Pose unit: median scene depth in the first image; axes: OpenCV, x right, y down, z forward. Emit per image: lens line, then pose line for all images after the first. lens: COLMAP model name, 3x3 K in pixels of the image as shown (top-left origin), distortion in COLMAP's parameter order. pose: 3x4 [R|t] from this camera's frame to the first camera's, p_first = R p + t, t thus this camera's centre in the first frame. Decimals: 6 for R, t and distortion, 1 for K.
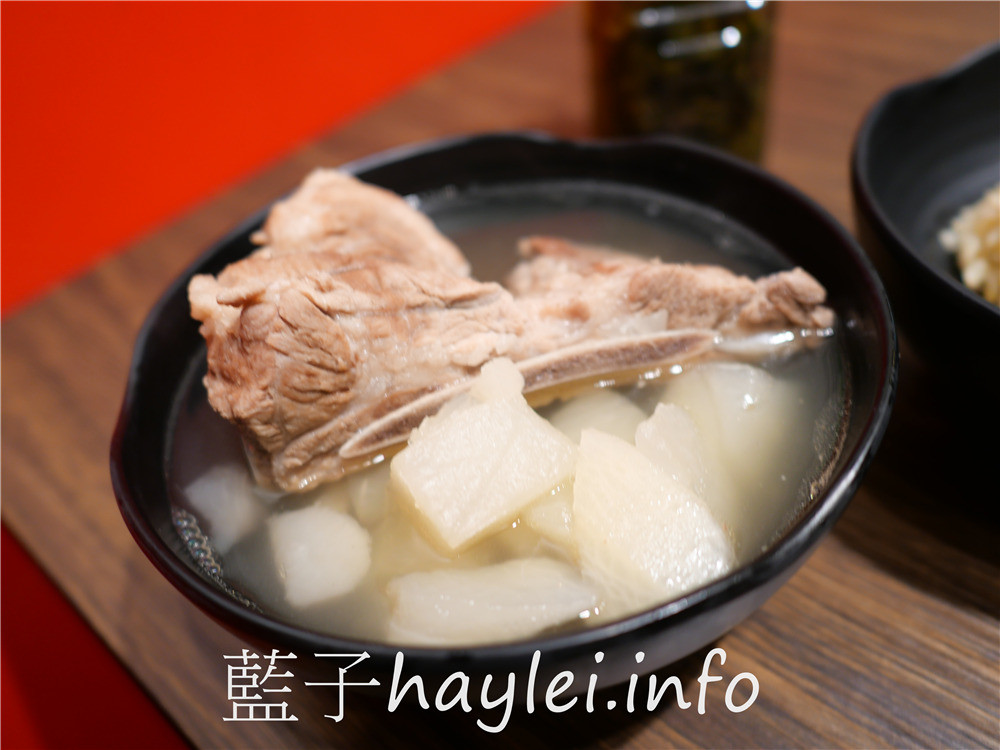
lens RADIAL K [[882.7, 0, 500.0], [0, 882.7, 375.0], [0, 0, 1]] dist [-0.006076, -0.000351]
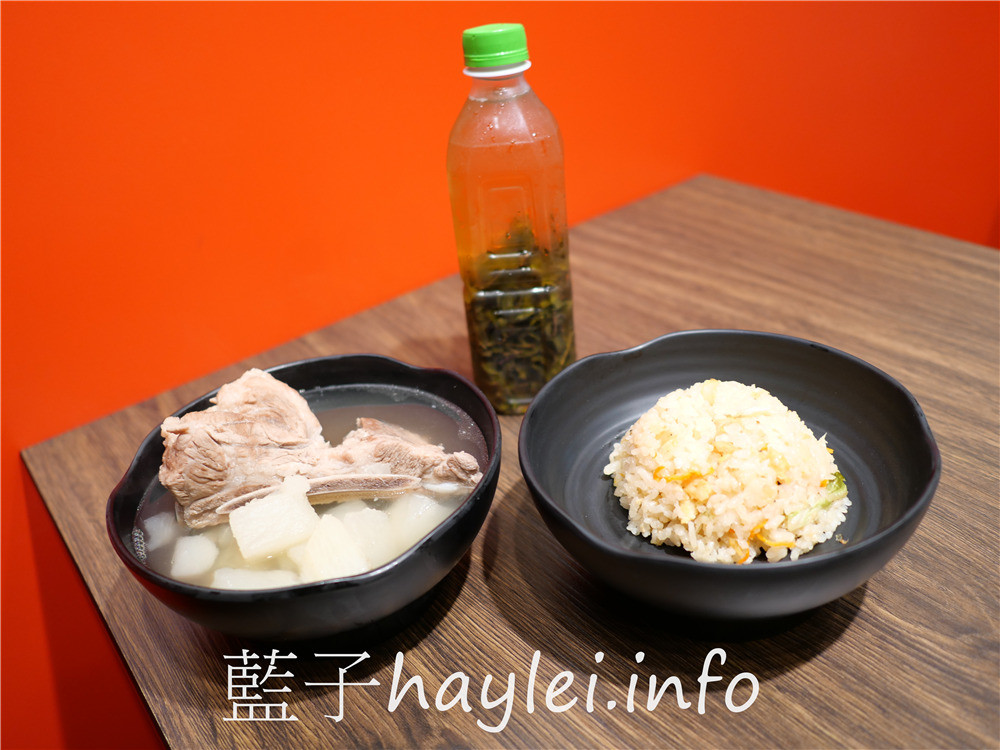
lens RADIAL K [[882.7, 0, 500.0], [0, 882.7, 375.0], [0, 0, 1]] dist [-0.006076, -0.000351]
pose [[0.984337, 0.117696, -0.131259, 0.699173], [-0.138779, 0.976452, -0.165170, 0.026817], [0.108728, 0.180799, 0.977492, -0.983228]]
